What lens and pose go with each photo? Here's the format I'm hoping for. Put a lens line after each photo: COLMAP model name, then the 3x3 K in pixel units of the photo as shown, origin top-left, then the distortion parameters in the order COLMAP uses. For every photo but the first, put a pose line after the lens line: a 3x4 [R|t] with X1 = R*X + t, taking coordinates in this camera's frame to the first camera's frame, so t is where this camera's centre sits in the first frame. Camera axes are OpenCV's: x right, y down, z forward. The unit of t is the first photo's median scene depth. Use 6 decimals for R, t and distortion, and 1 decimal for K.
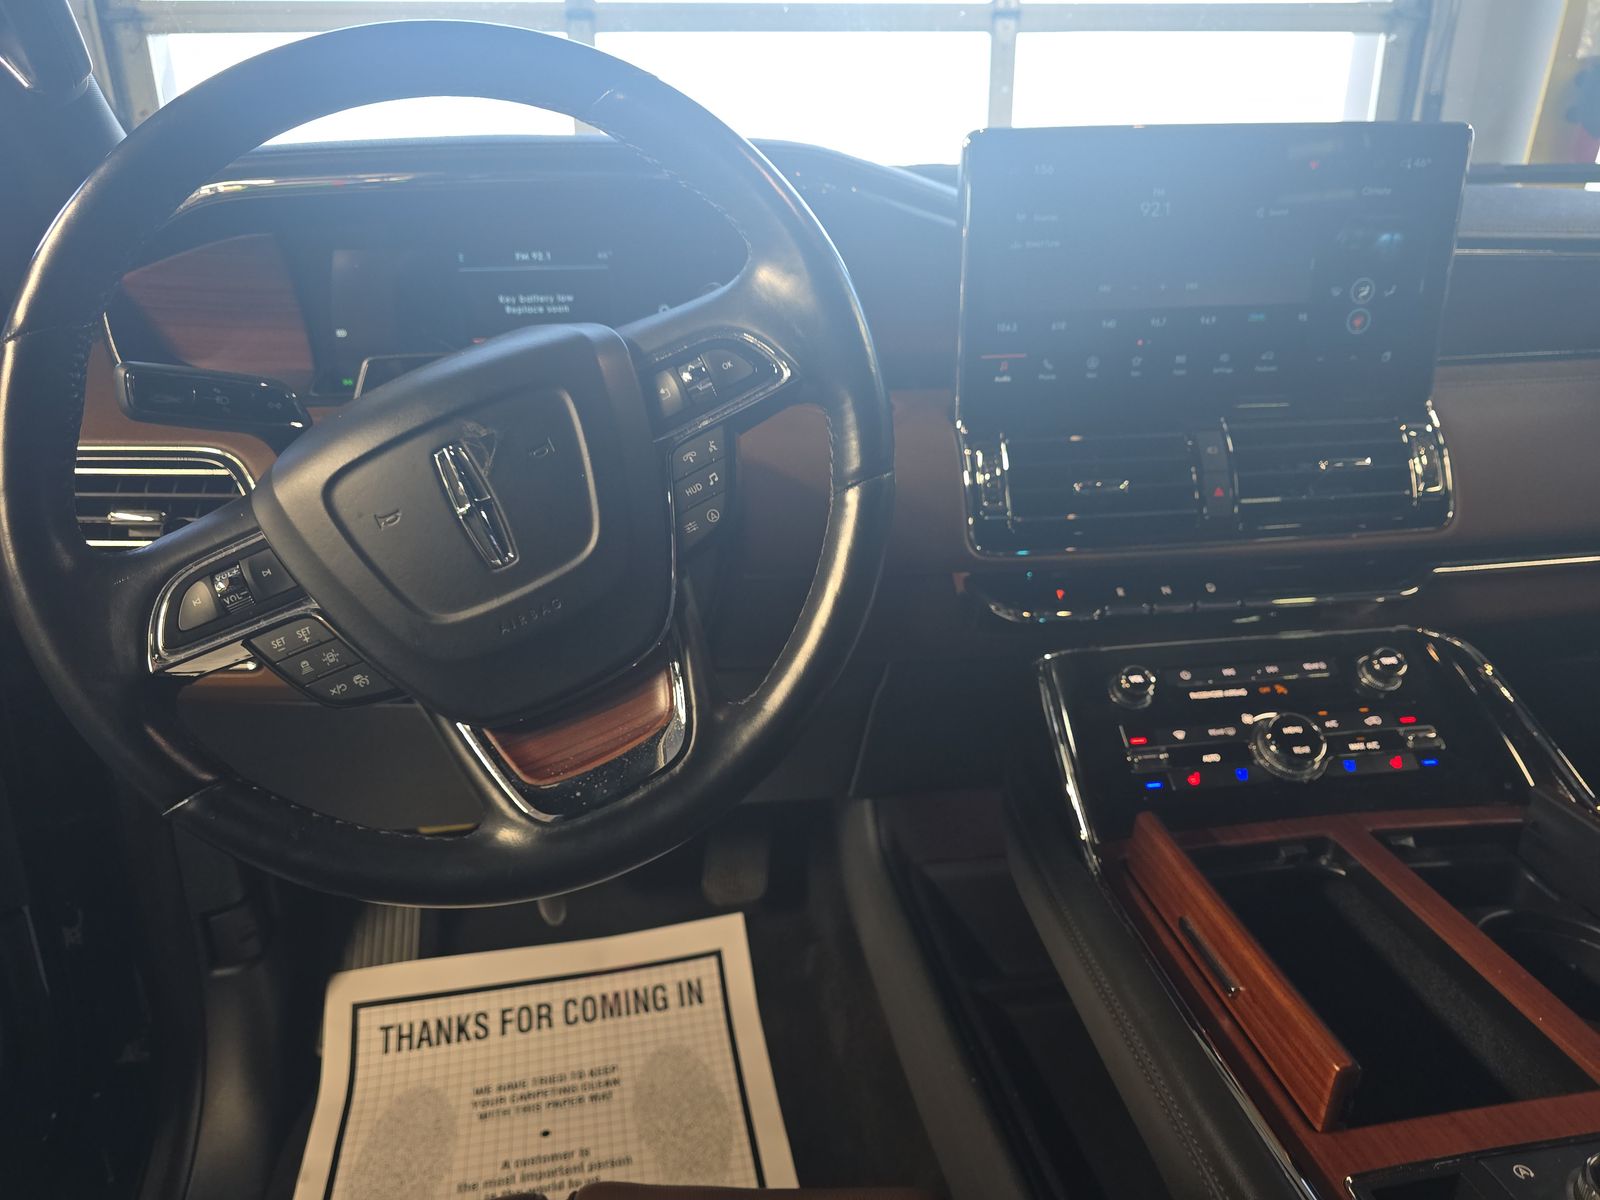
lens RADIAL K [[1068.9, 0, 800.0], [0, 1068.9, 600.0], [0, 0, 1]] dist [0.005646, -0.017559]
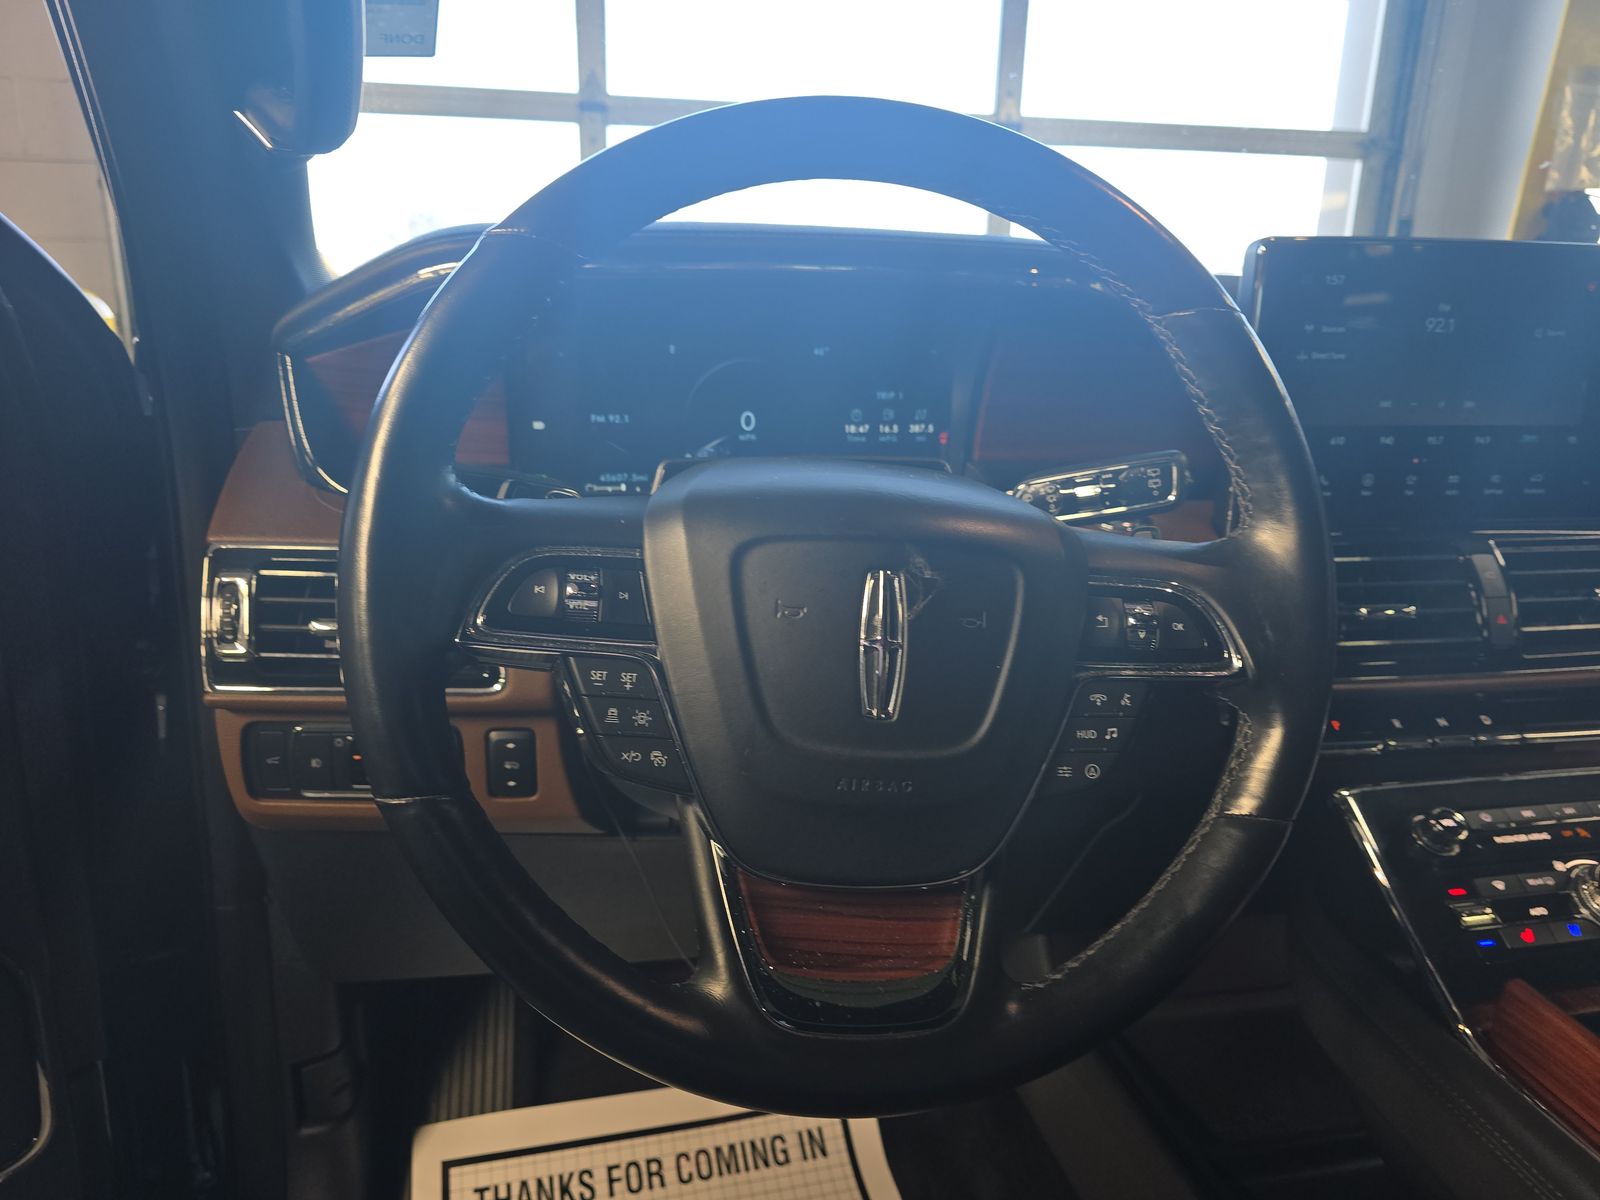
lens RADIAL K [[1069.8, 0, 800.0], [0, 1069.8, 600.0], [0, 0, 1]] dist [-0.000826, -0.027307]
pose [[0.998220, 0.018816, 0.056589, -0.177903], [-0.014307, 0.996768, -0.079051, -0.022168], [-0.057894, 0.078101, 0.995263, 0.063177]]
